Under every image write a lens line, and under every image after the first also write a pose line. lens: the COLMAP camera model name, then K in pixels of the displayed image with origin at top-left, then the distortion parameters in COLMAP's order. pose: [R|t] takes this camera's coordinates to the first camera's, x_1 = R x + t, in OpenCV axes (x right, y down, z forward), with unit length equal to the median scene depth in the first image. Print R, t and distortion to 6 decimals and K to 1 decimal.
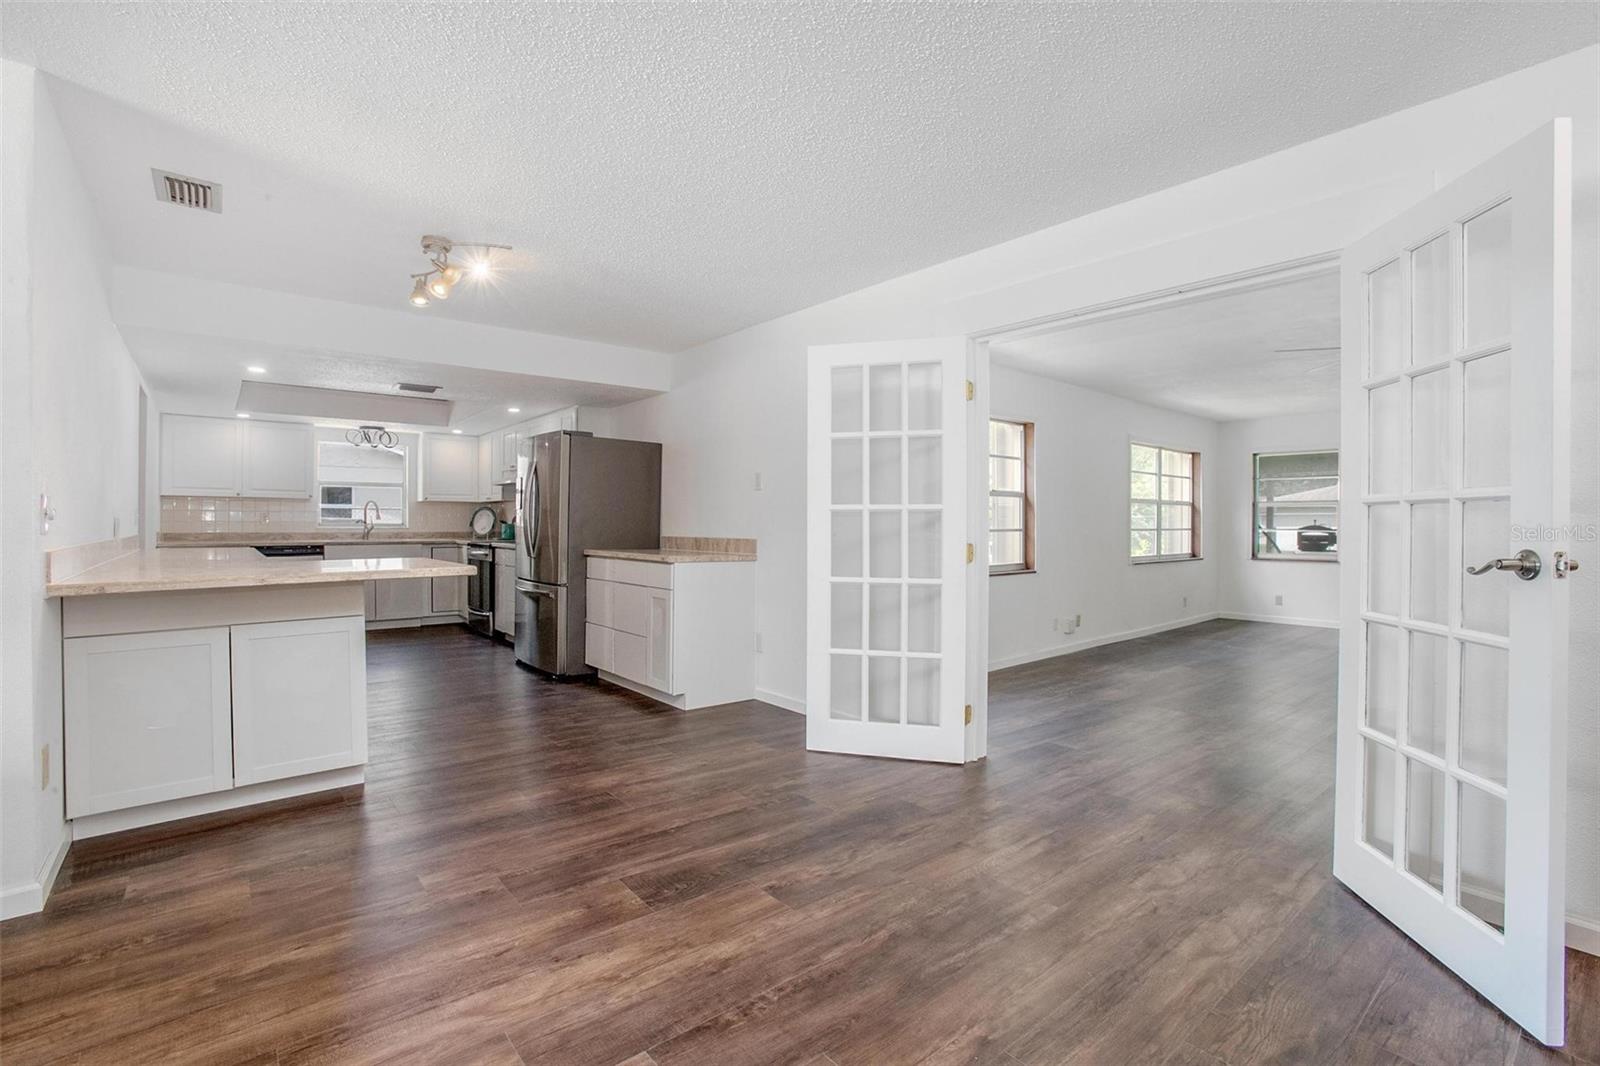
lens RADIAL K [[726.1, 0, 799.8], [0, 726.1, 526.4], [0, 0, 1]] dist [-0.074516, 0.028849]
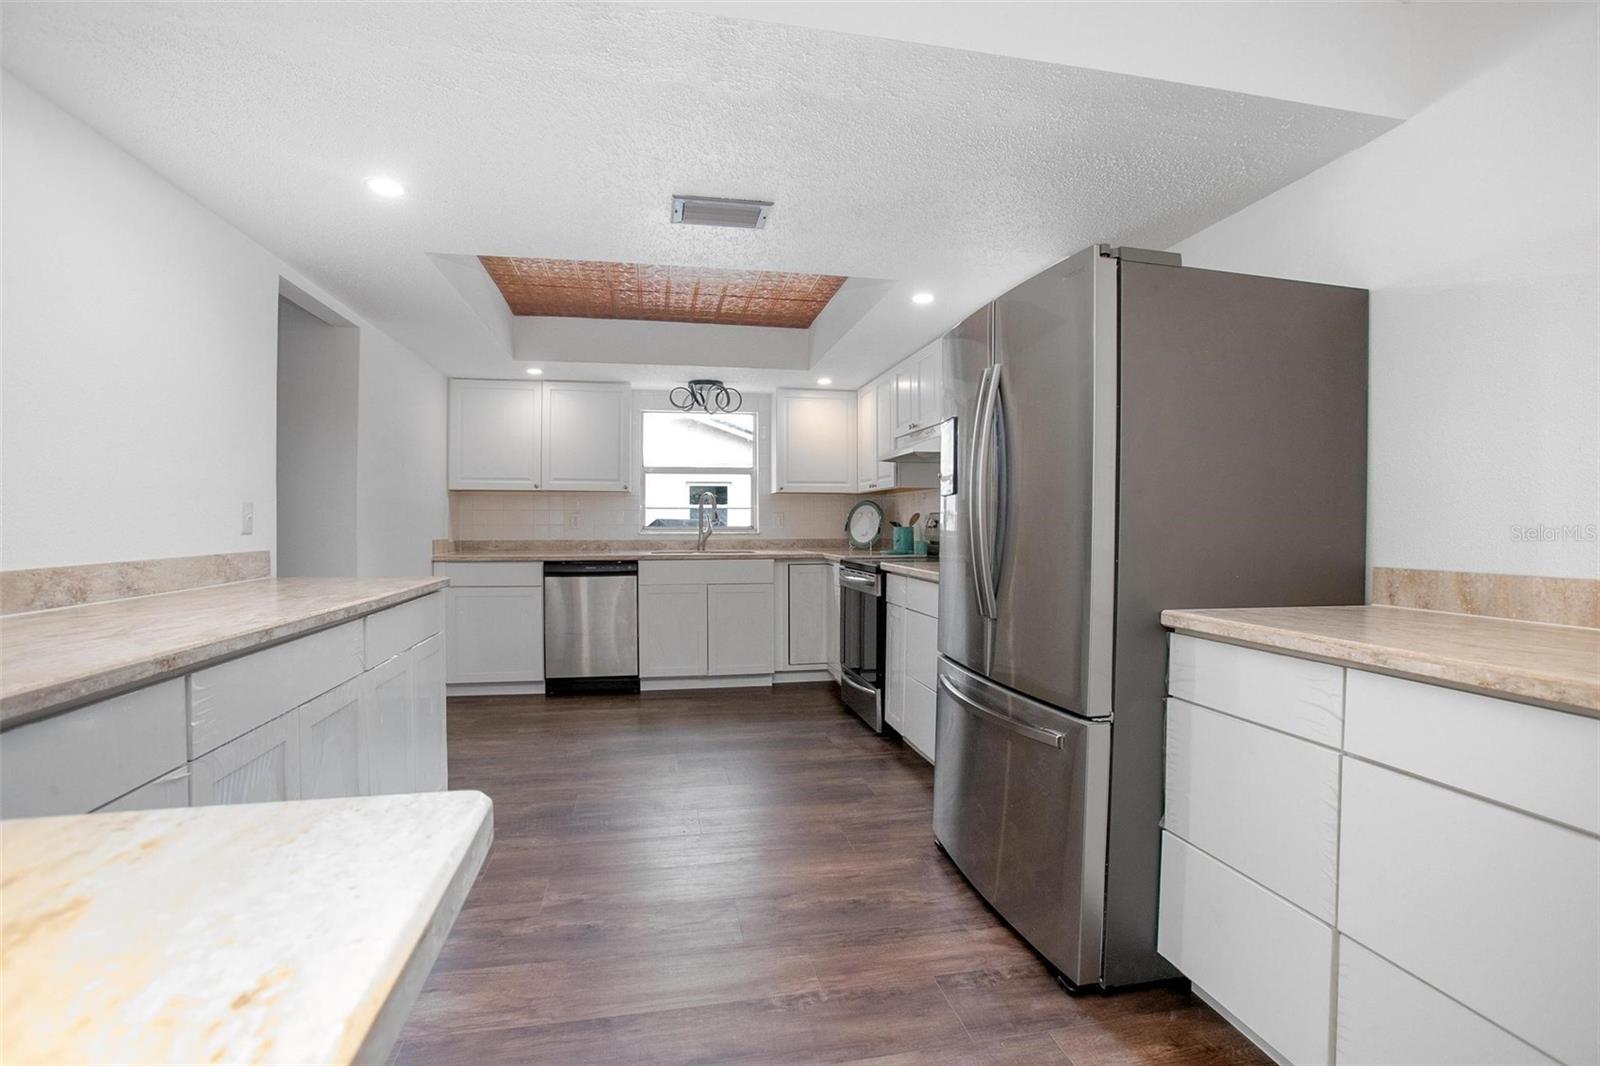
lens RADIAL K [[726.1, 0, 799.8], [0, 726.1, 526.4], [0, 0, 1]] dist [-0.074516, 0.028849]
pose [[0.877550, -0.002381, -0.479479, -0.208819], [0.001925, 0.999997, -0.001443, -0.003757], [0.479481, 0.000343, 0.877552, 0.464270]]
